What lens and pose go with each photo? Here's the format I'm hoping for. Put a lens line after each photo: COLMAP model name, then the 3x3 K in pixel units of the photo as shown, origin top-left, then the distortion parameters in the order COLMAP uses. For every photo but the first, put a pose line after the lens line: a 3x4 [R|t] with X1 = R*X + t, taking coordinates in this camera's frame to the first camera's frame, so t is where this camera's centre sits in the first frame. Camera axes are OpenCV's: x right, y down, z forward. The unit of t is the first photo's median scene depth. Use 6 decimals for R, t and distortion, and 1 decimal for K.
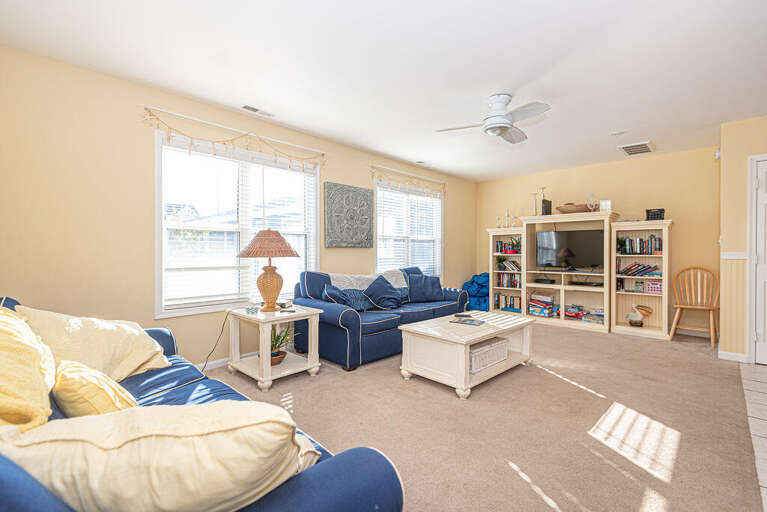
lens RADIAL K [[347.8, 0, 371.7], [0, 347.8, 248.0], [0, 0, 1]] dist [0.023879, -0.008170]
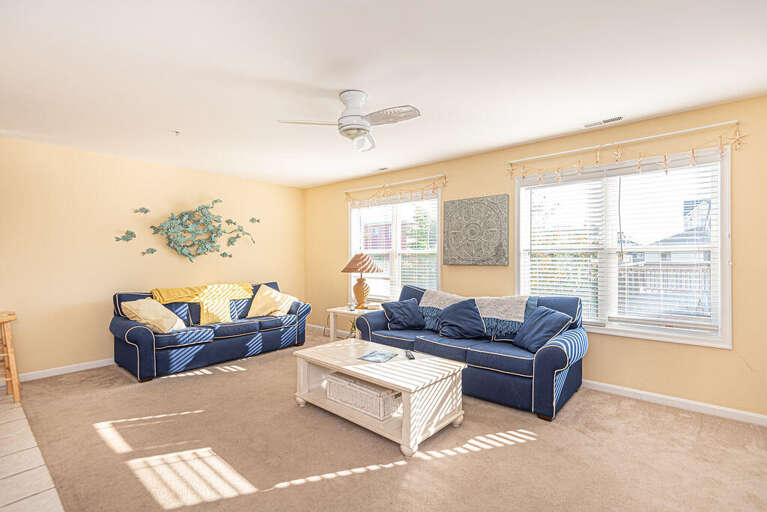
lens RADIAL K [[347.8, 0, 386.5], [0, 347.8, 254.4], [0, 0, 1]] dist [0.023879, -0.008170]
pose [[0.087278, -0.014549, -0.996078, 0.835819], [0.009099, 0.999863, -0.013807, -0.019909], [0.996142, -0.007858, 0.087399, 0.696475]]
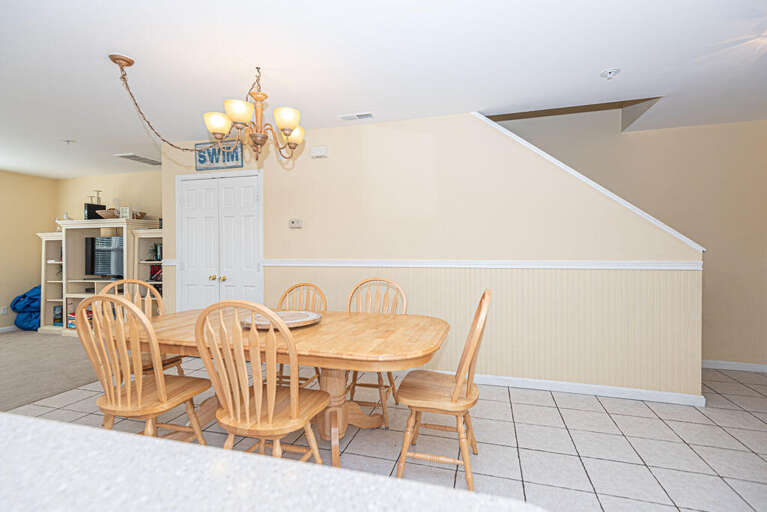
lens RADIAL K [[347.8, 0, 386.4], [0, 347.8, 255.7], [0, 0, 1]] dist [0.023879, -0.008170]
pose [[0.856447, -0.004261, 0.516217, 0.845480], [0.002480, 0.999988, 0.004140, -0.000559], [-0.516228, -0.002265, 0.856448, -0.275177]]
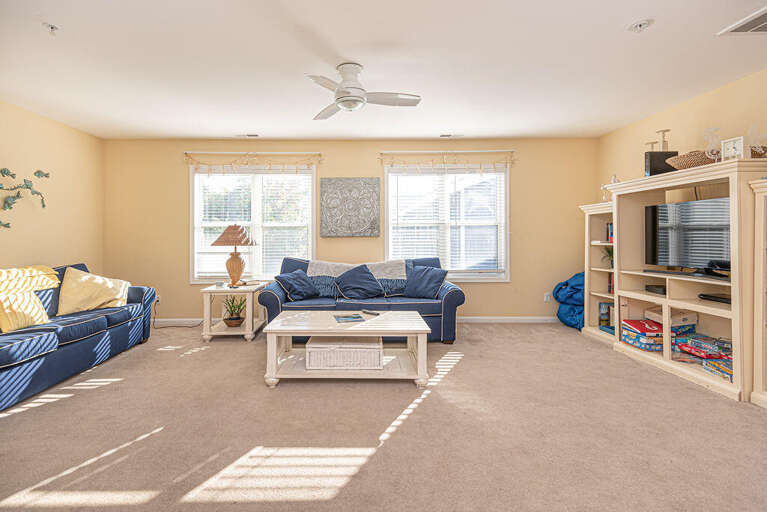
lens RADIAL K [[347.8, 0, 346.7], [0, 347.8, 238.4], [0, 0, 1]] dist [0.023879, -0.008170]
pose [[0.702482, -0.006271, -0.711674, 0.679410], [0.013497, 0.999899, 0.004512, -0.001144], [0.711573, -0.012775, 0.702496, 0.260419]]
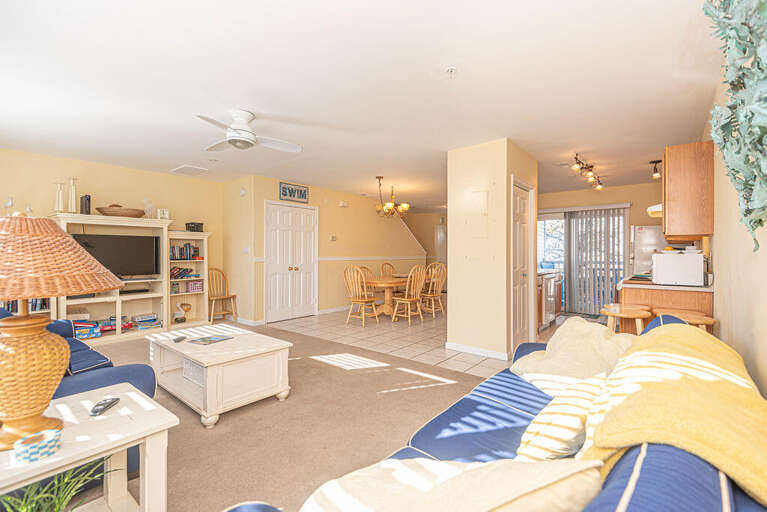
lens RADIAL K [[347.8, 0, 391.8], [0, 347.8, 248.5], [0, 0, 1]] dist [0.023879, -0.008170]
pose [[-0.118287, 0.012966, 0.992895, -0.507221], [-0.010805, 0.999839, -0.014343, -0.011427], [-0.992921, -0.012424, -0.118127, 0.478639]]
